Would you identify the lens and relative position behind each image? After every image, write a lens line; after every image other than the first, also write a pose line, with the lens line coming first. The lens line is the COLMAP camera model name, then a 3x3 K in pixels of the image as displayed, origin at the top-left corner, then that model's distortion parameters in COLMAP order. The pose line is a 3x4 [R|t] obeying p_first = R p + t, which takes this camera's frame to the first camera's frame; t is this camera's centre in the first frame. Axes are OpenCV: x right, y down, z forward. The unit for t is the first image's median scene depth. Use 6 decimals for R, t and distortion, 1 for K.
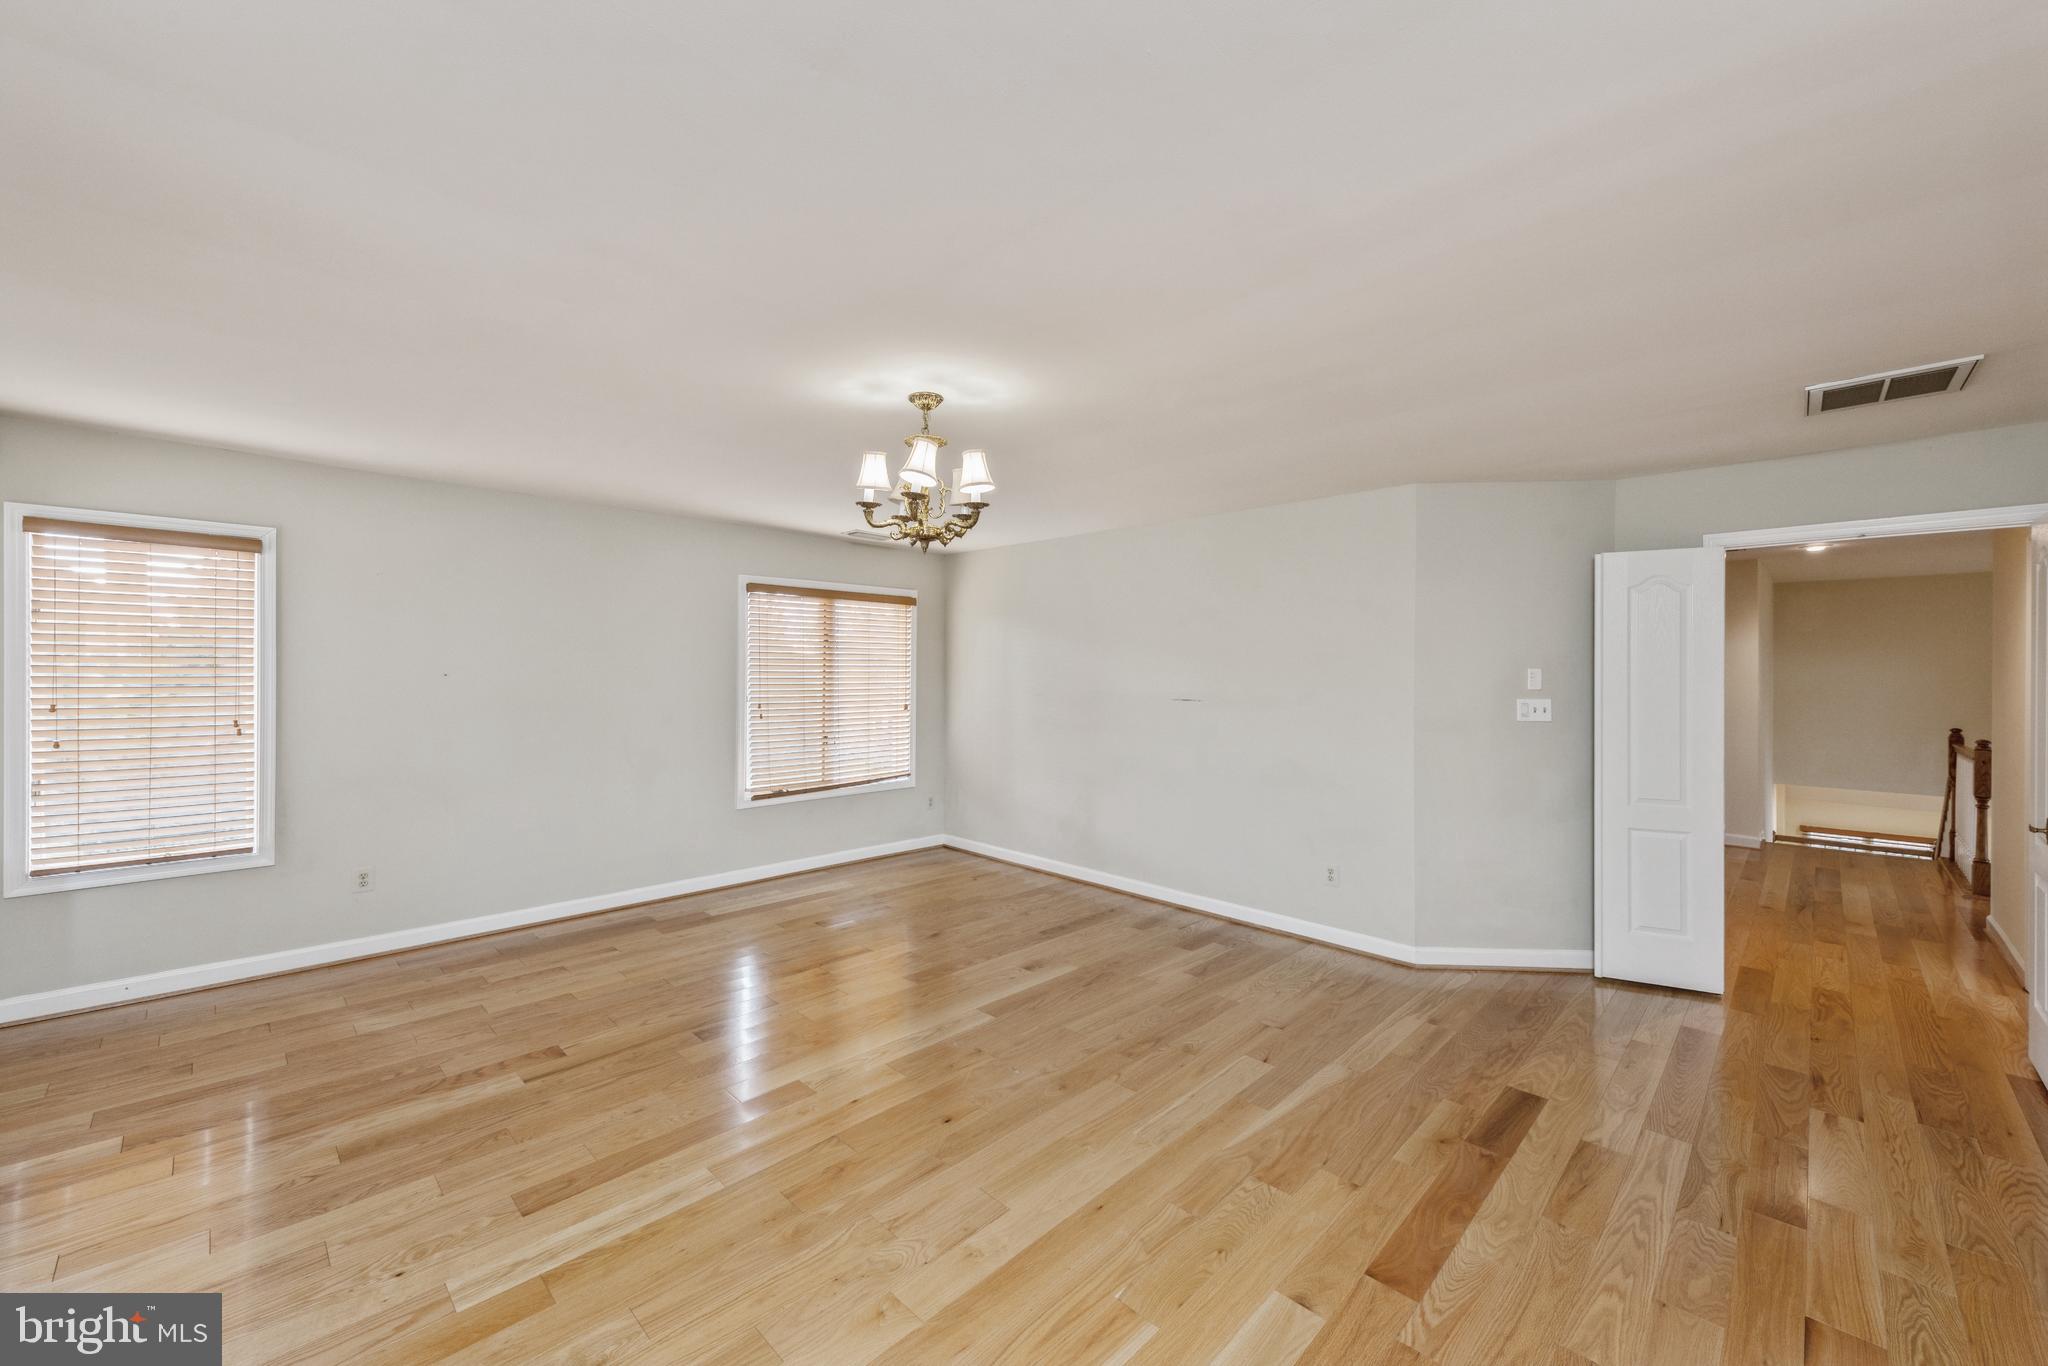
lens RADIAL K [[804.7, 0, 1021.1], [0, 804.7, 675.2], [0, 0, 1]] dist [0.005770, -0.001321]
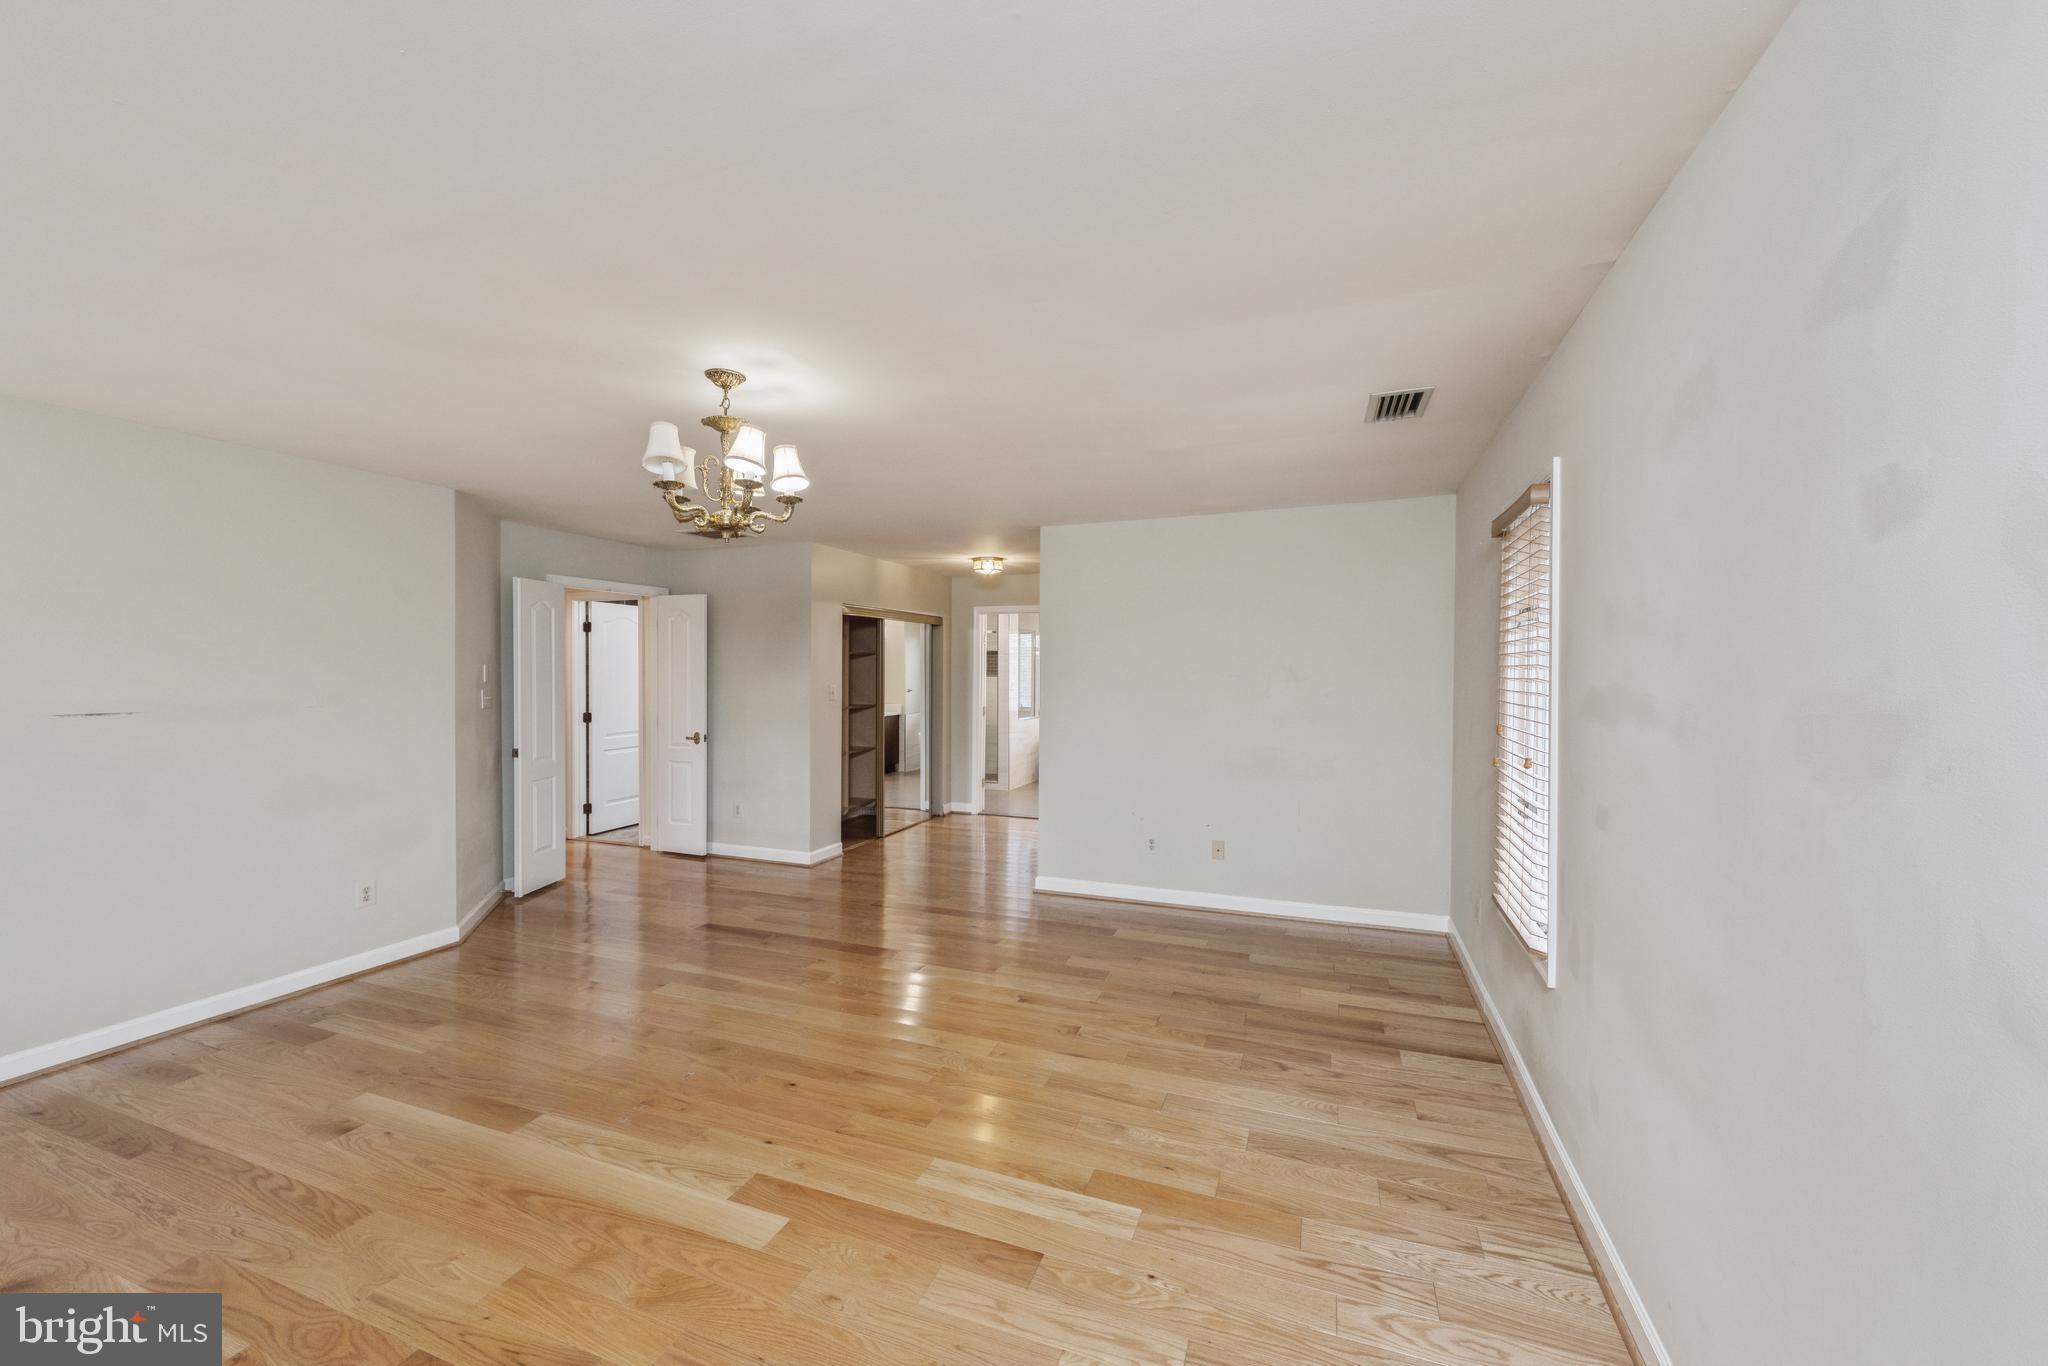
lens RADIAL K [[804.7, 0, 1021.7], [0, 804.7, 674.4], [0, 0, 1]] dist [0.005770, -0.001321]
pose [[-0.401993, -0.017633, 0.915473, -0.764585], [-0.000819, 0.999821, 0.018898, -0.012763], [-0.915642, 0.006848, -0.401936, 0.733543]]
